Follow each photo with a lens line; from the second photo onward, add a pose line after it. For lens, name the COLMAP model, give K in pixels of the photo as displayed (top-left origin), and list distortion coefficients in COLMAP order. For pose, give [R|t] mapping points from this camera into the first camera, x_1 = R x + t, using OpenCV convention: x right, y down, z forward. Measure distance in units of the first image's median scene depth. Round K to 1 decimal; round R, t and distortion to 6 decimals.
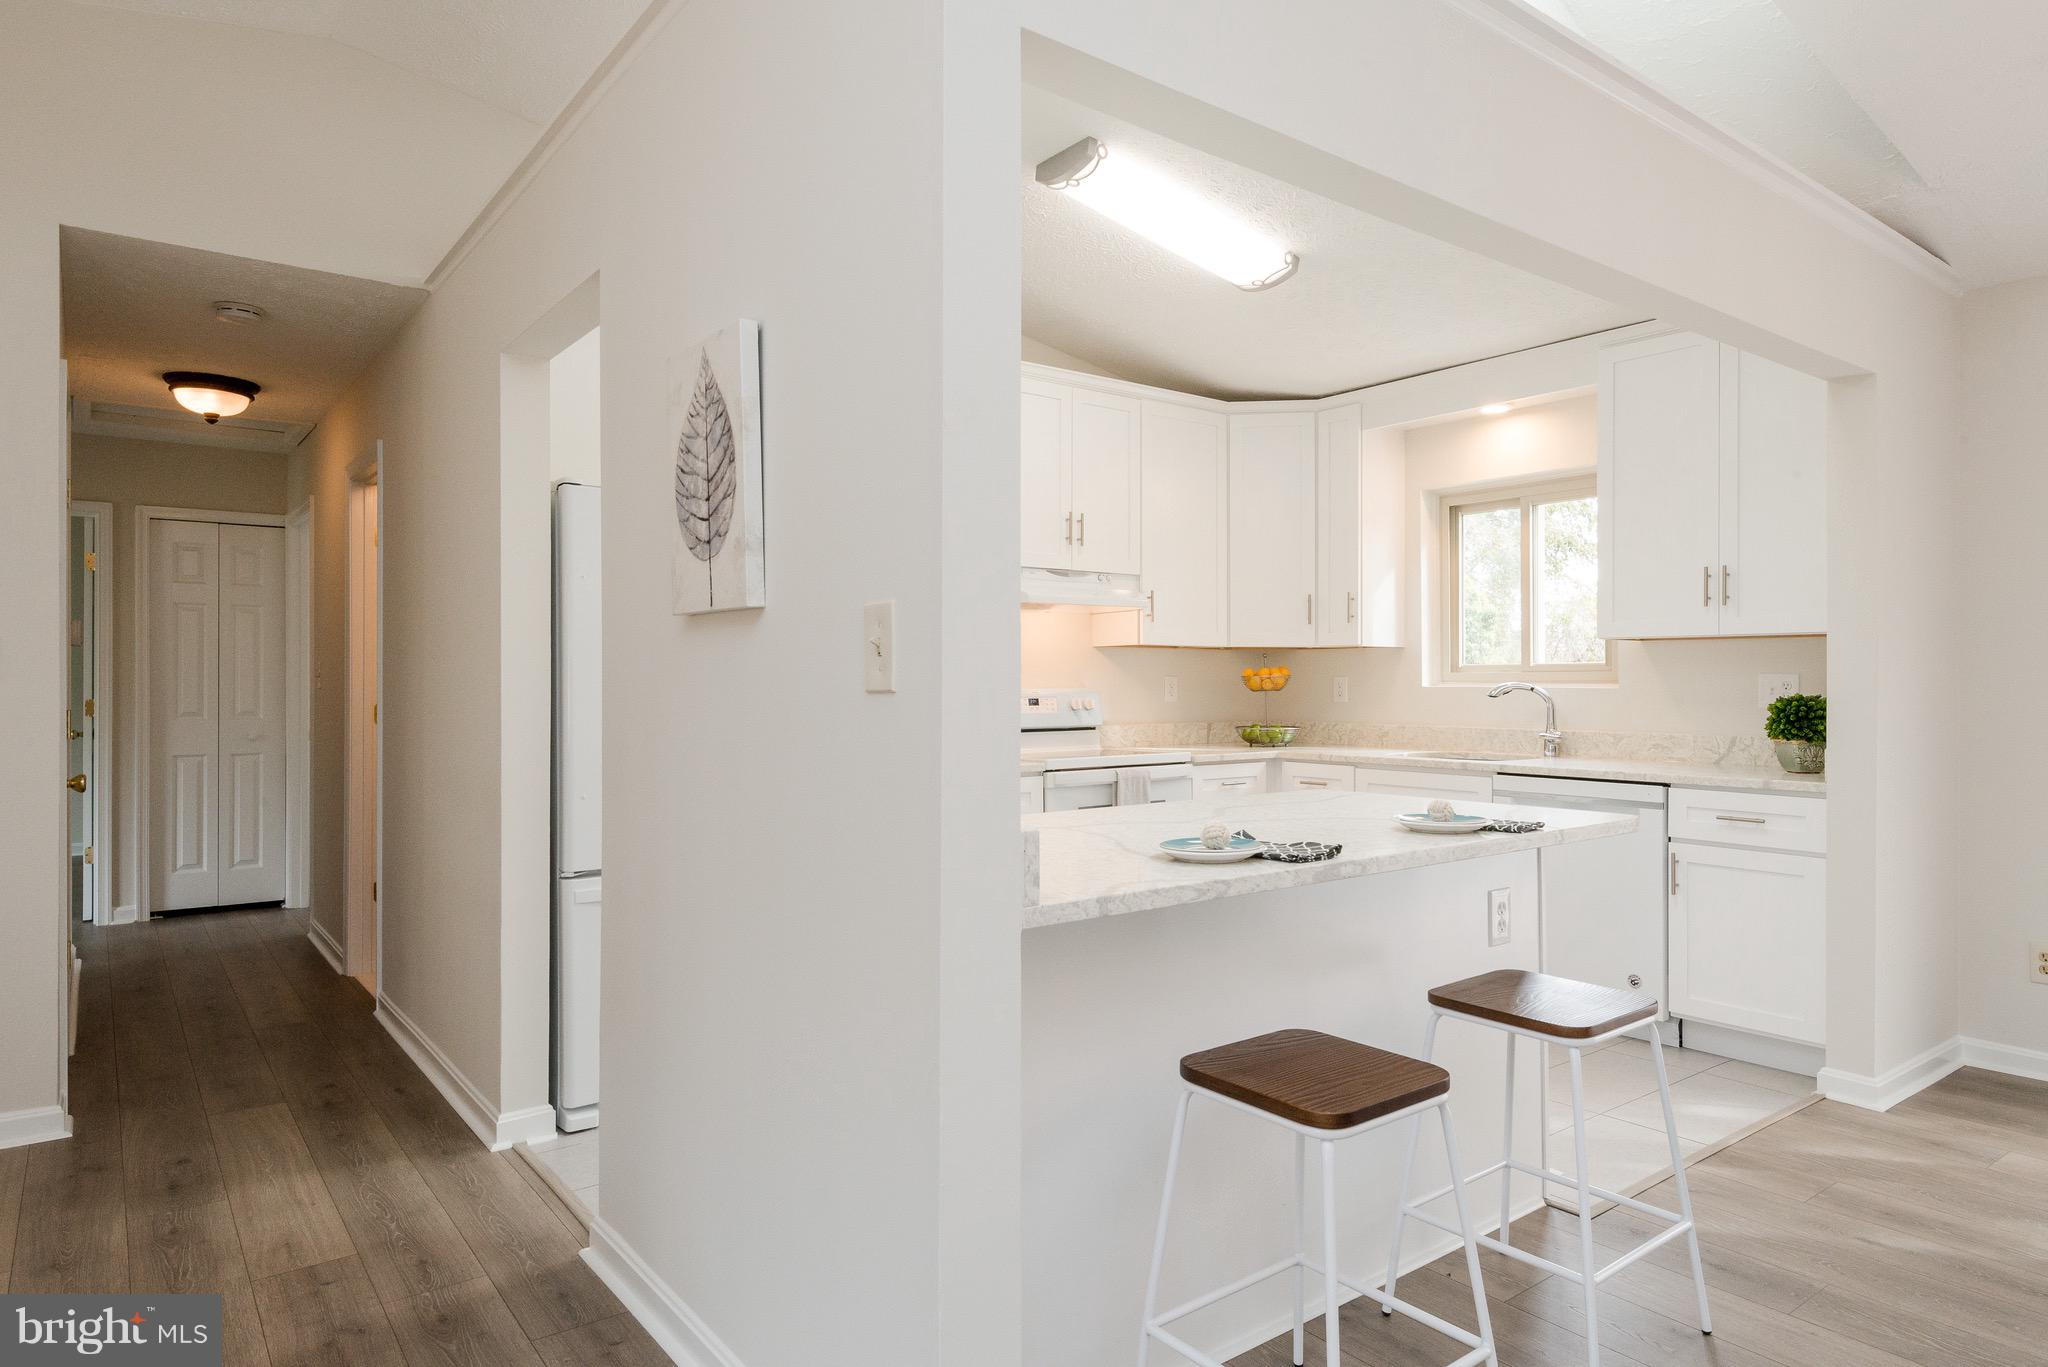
lens RADIAL K [[1239.5, 0, 1078.7], [0, 1239.5, 679.5], [0, 0, 1]] dist [0.024713, -0.000204]
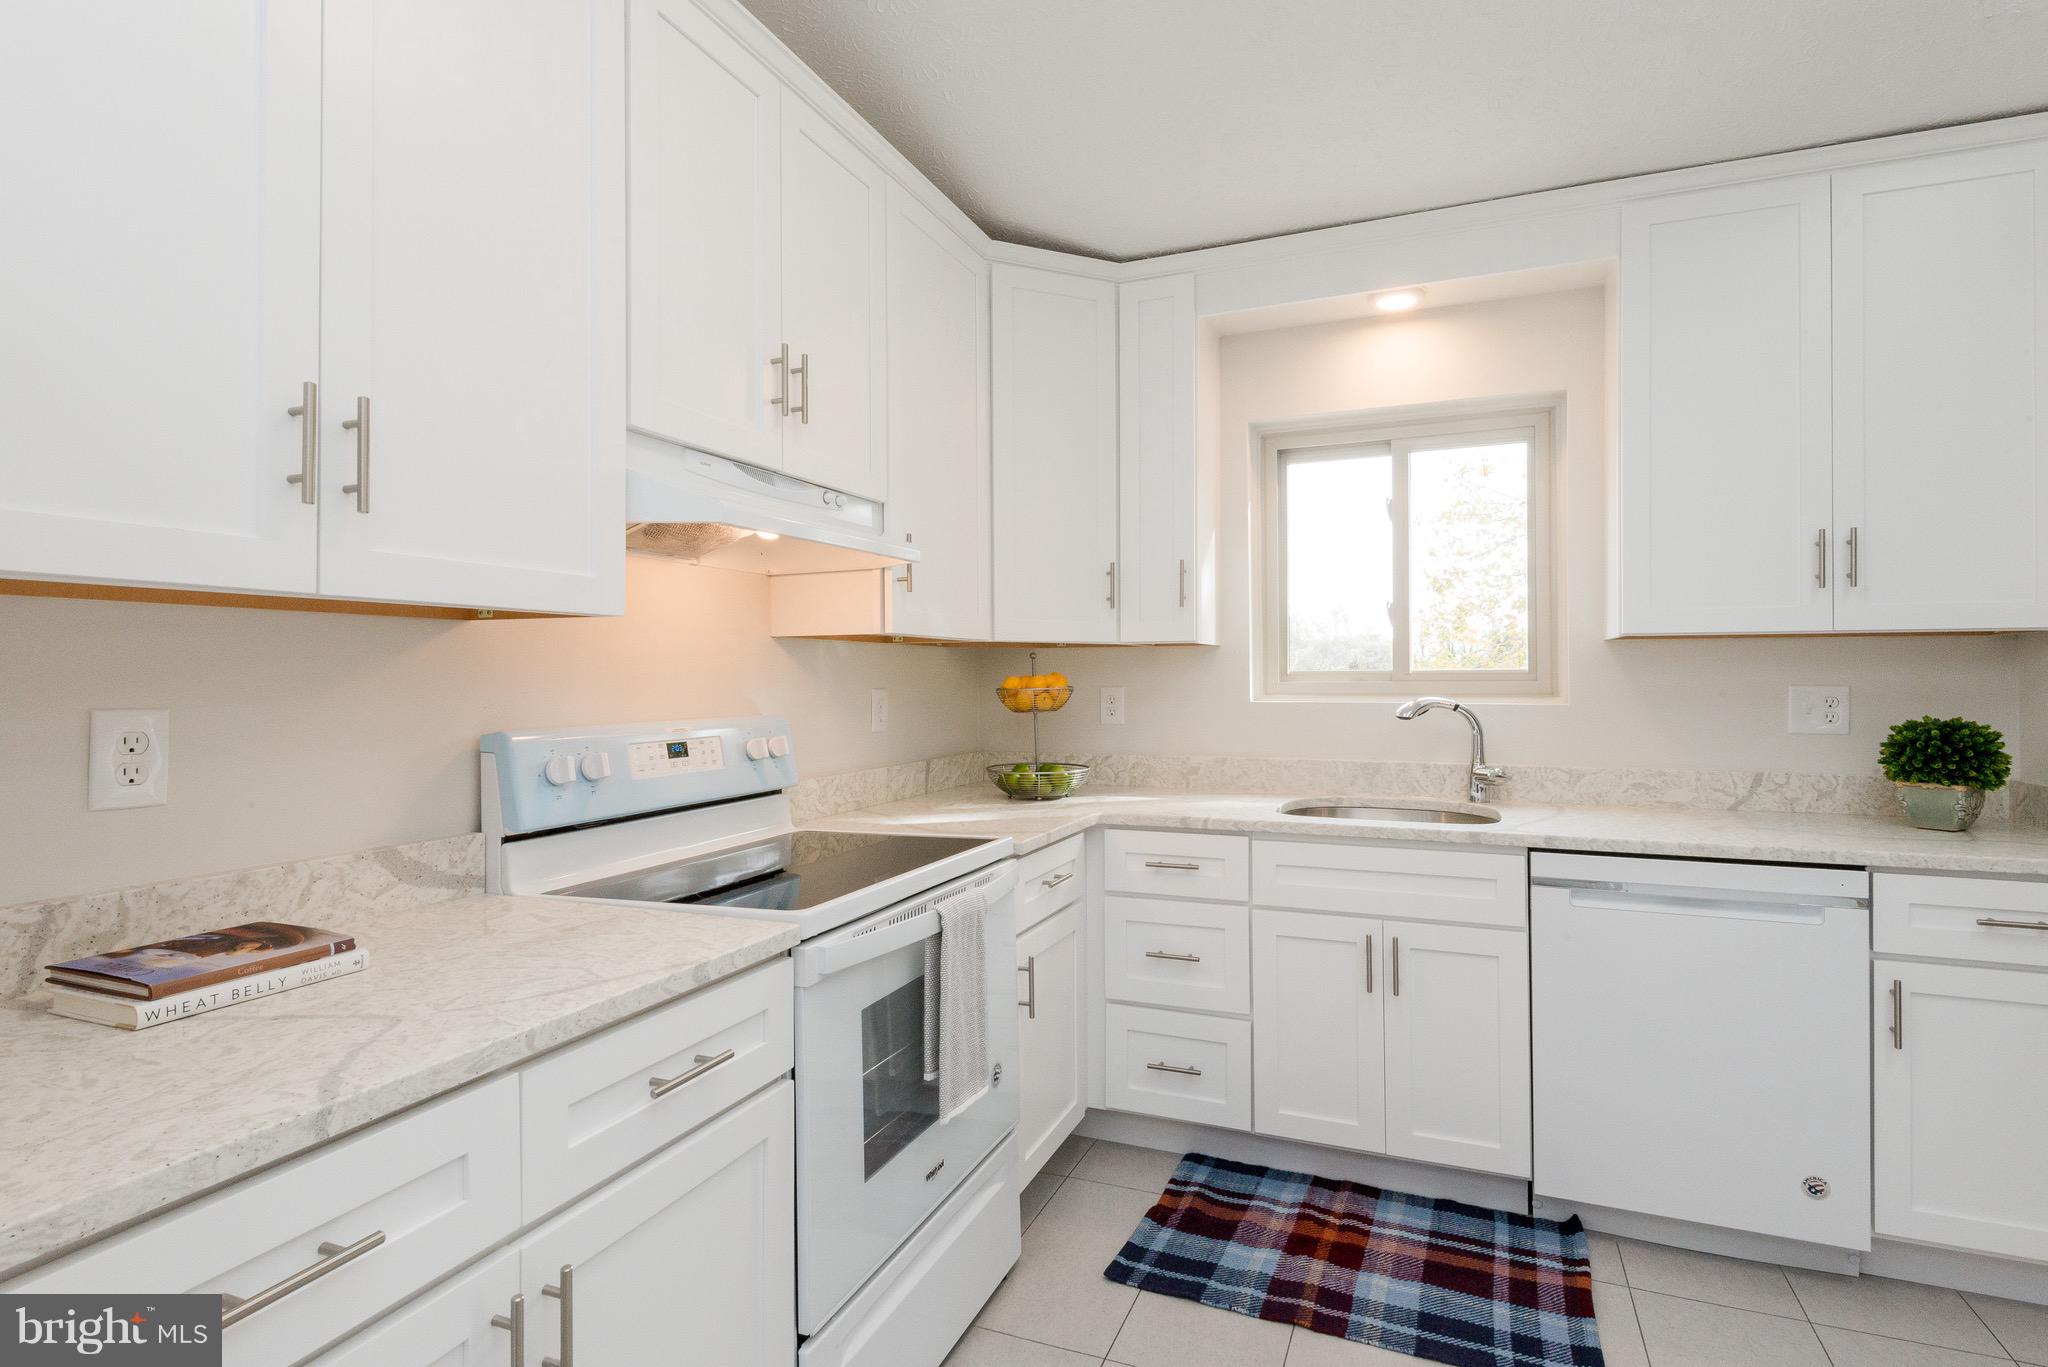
lens RADIAL K [[985.1, 0, 1059.0], [0, 985.1, 667.3], [0, 0, 1]] dist [0.017372, -0.008965]
pose [[0.866356, 0.001345, 0.499426, -0.114984], [0.002516, 0.999972, -0.007056, -0.012166], [-0.499421, 0.007370, 0.866328, 0.698569]]
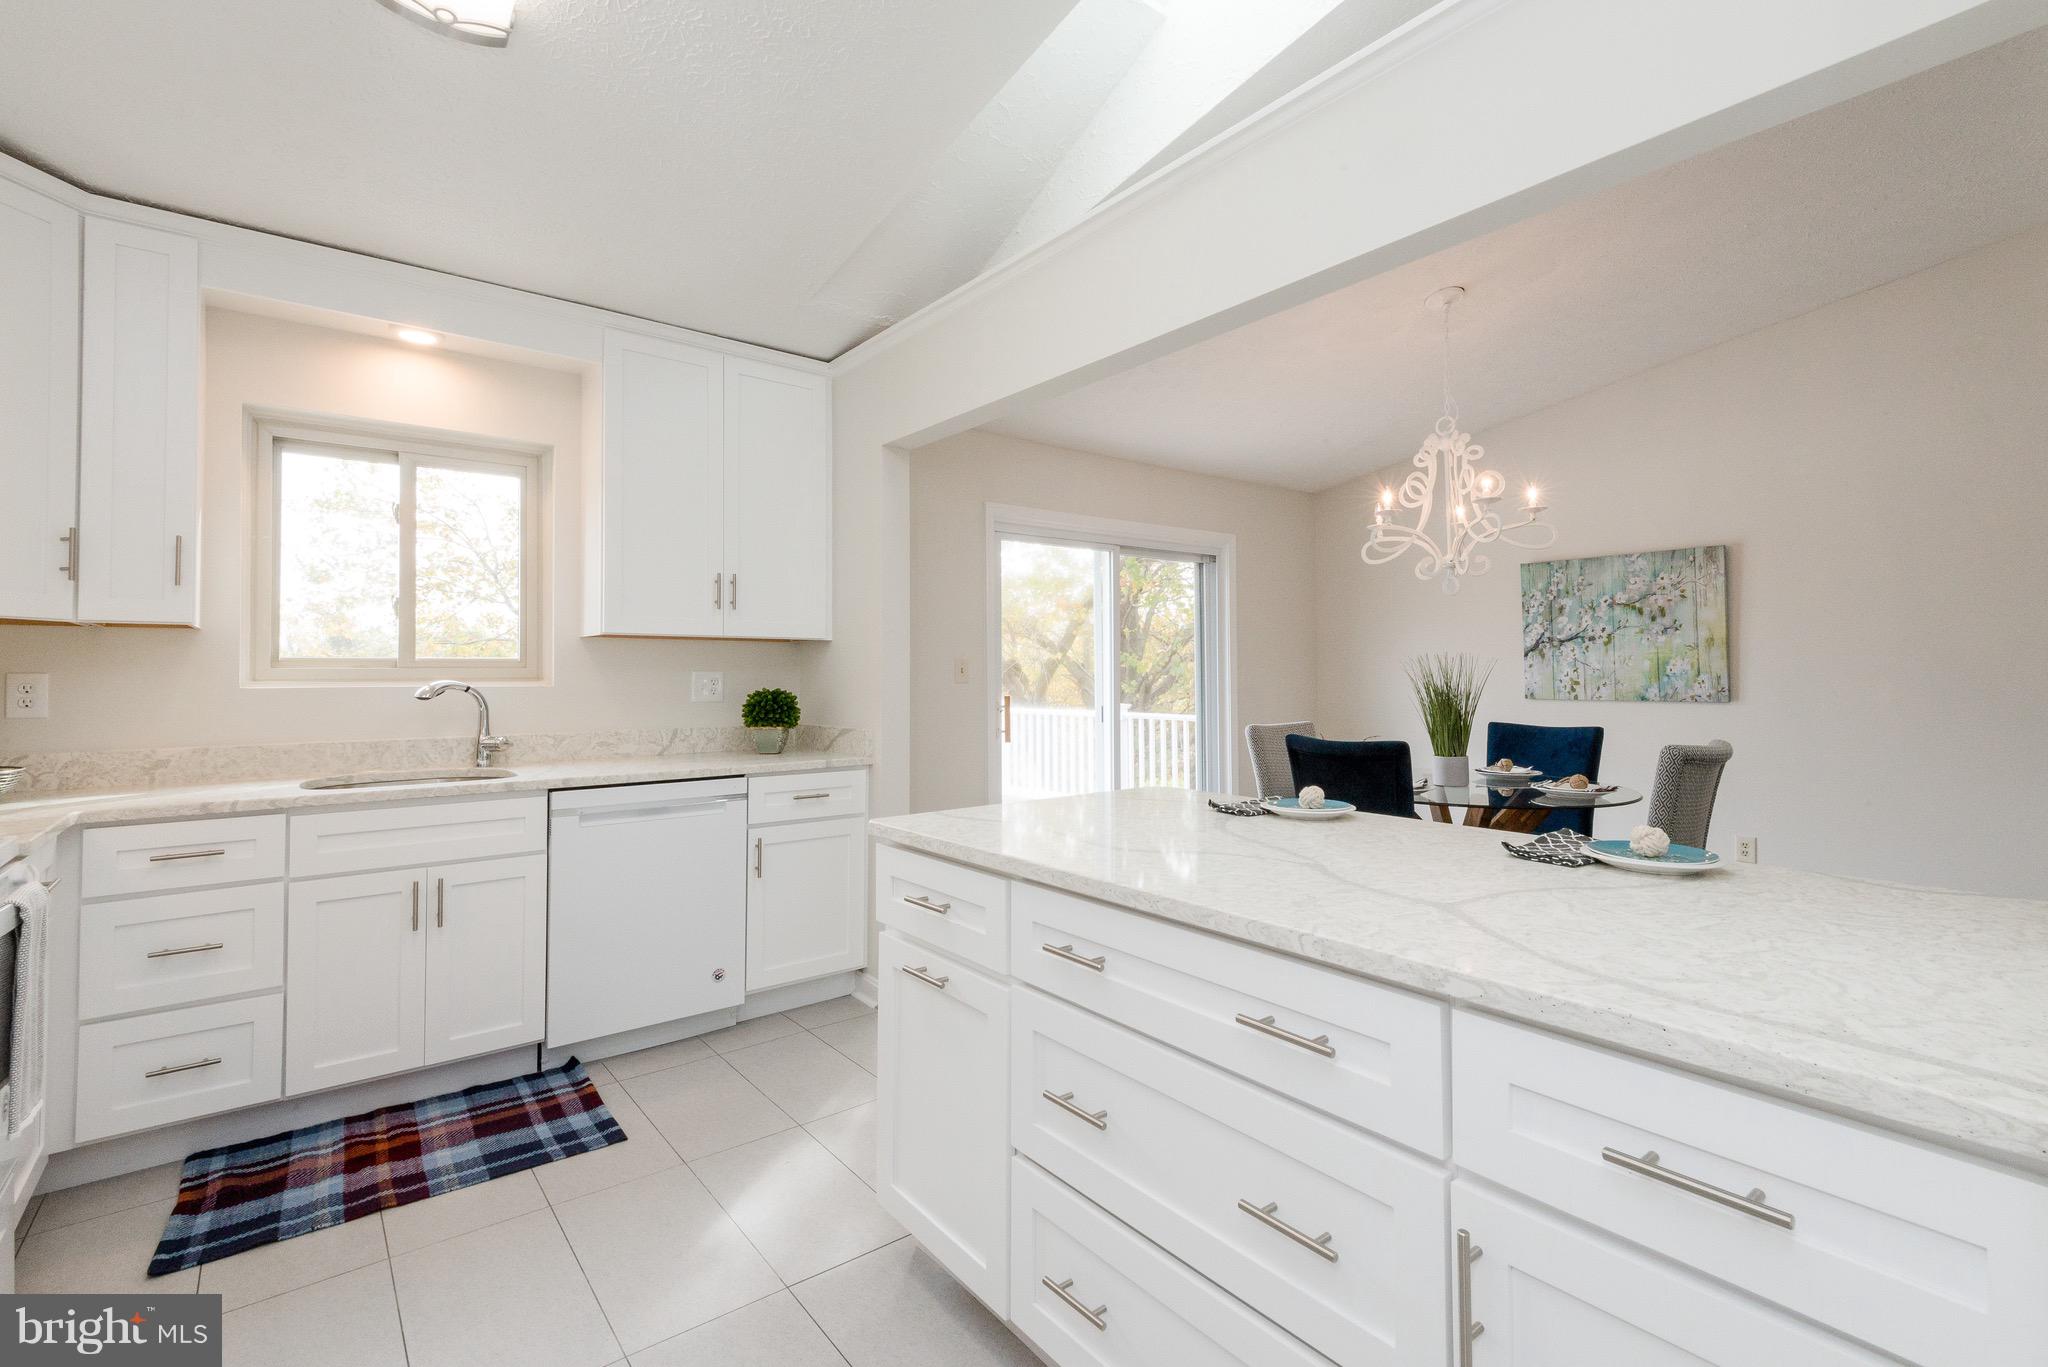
lens RADIAL K [[934.0, 0, 1005.4], [0, 934.0, 652.4], [0, 0, 1]] dist [0.009443, -0.003363]
pose [[0.008187, 0.020911, 0.999748, -0.288990], [0.000416, 0.999781, -0.020915, -0.003504], [-0.999966, 0.000587, 0.008177, 0.700559]]
